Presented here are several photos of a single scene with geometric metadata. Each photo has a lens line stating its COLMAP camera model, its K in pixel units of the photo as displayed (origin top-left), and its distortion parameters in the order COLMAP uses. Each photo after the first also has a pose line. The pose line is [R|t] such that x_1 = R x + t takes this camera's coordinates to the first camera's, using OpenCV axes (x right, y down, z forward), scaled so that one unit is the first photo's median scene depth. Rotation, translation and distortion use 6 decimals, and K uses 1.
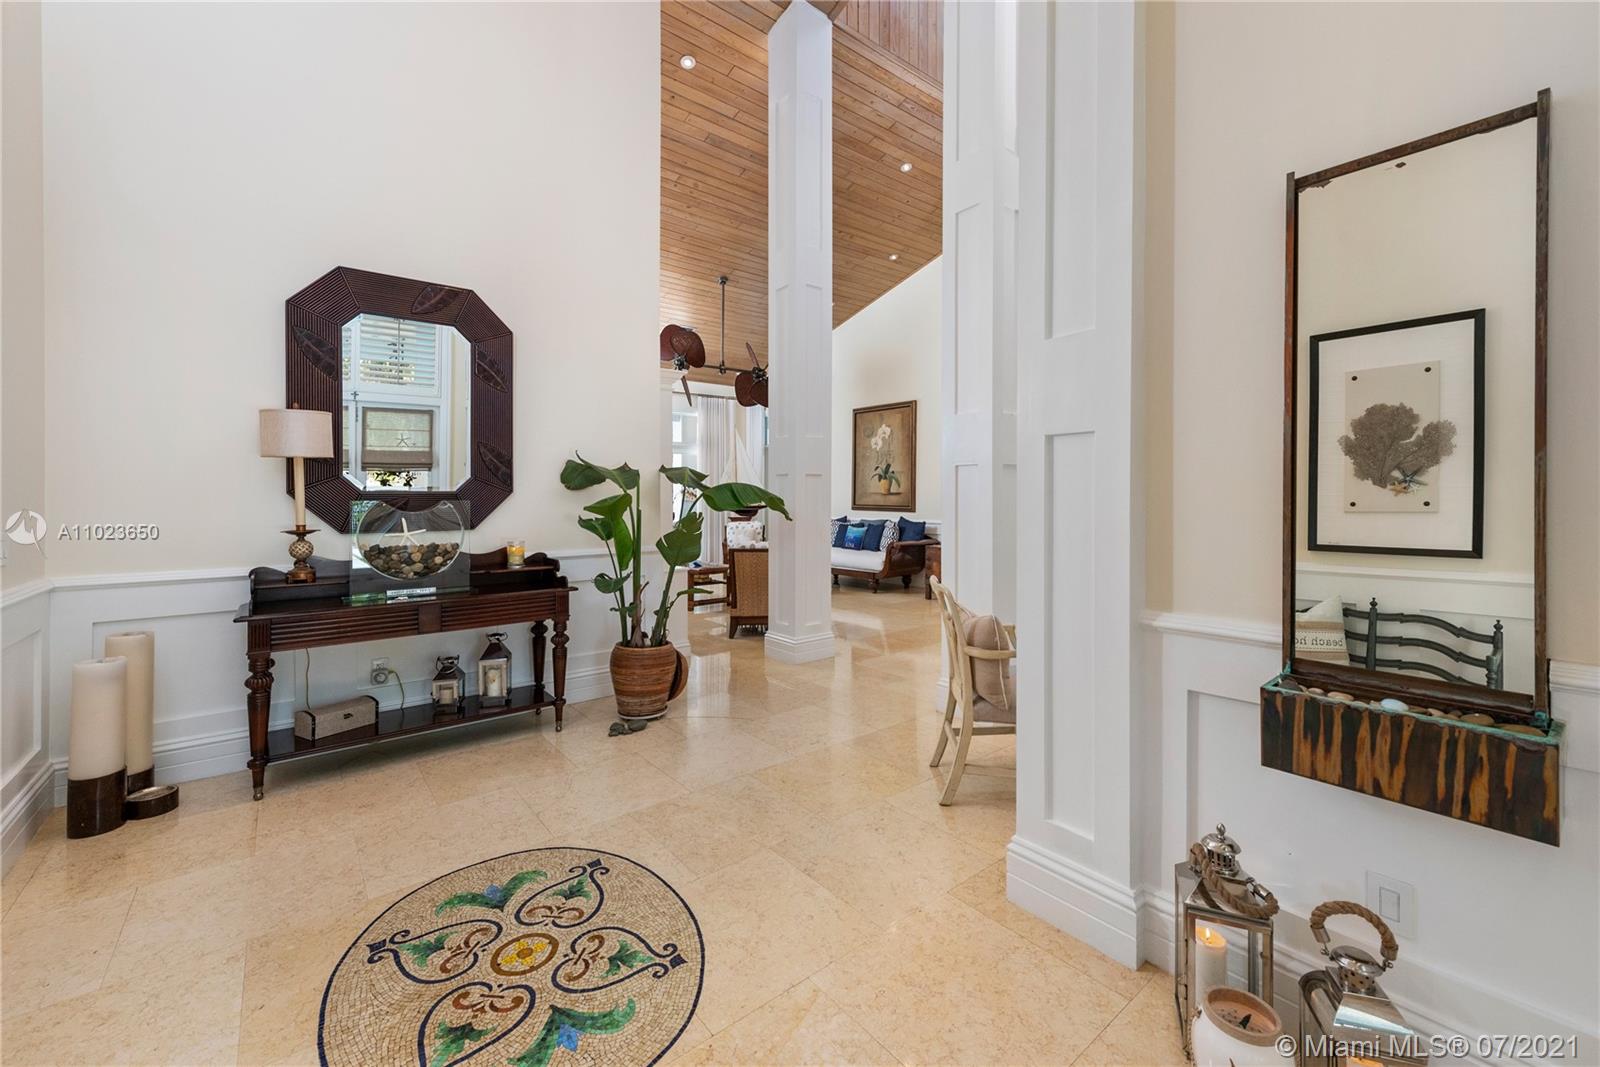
lens RADIAL K [[640.1, 0, 805.2], [0, 640.1, 505.8], [0, 0, 1]] dist [0.011765, -0.001991]
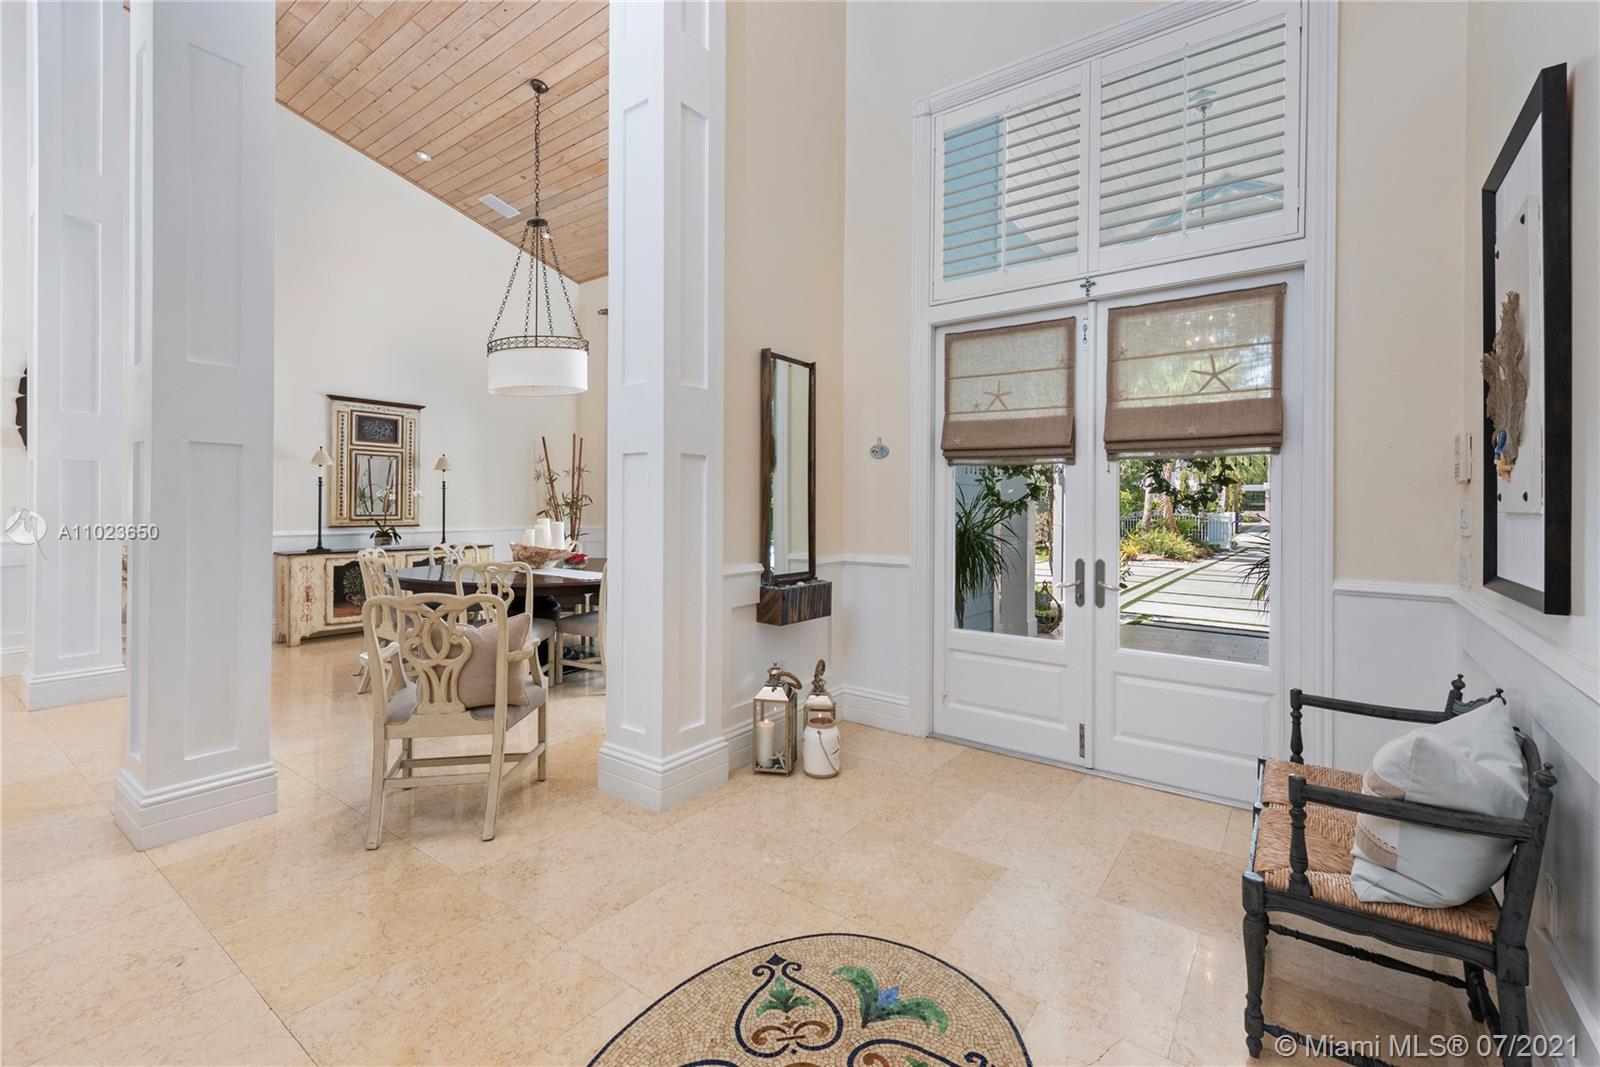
lens RADIAL K [[687.5, 0, 810.0], [0, 687.5, 516.2], [0, 0, 1]] dist [0.002476, -0.000019]
pose [[-0.263208, -0.002671, 0.964736, -1.356884], [0.009757, 0.999938, 0.005430, 0.022703], [-0.964690, 0.010842, -0.263165, 1.346533]]
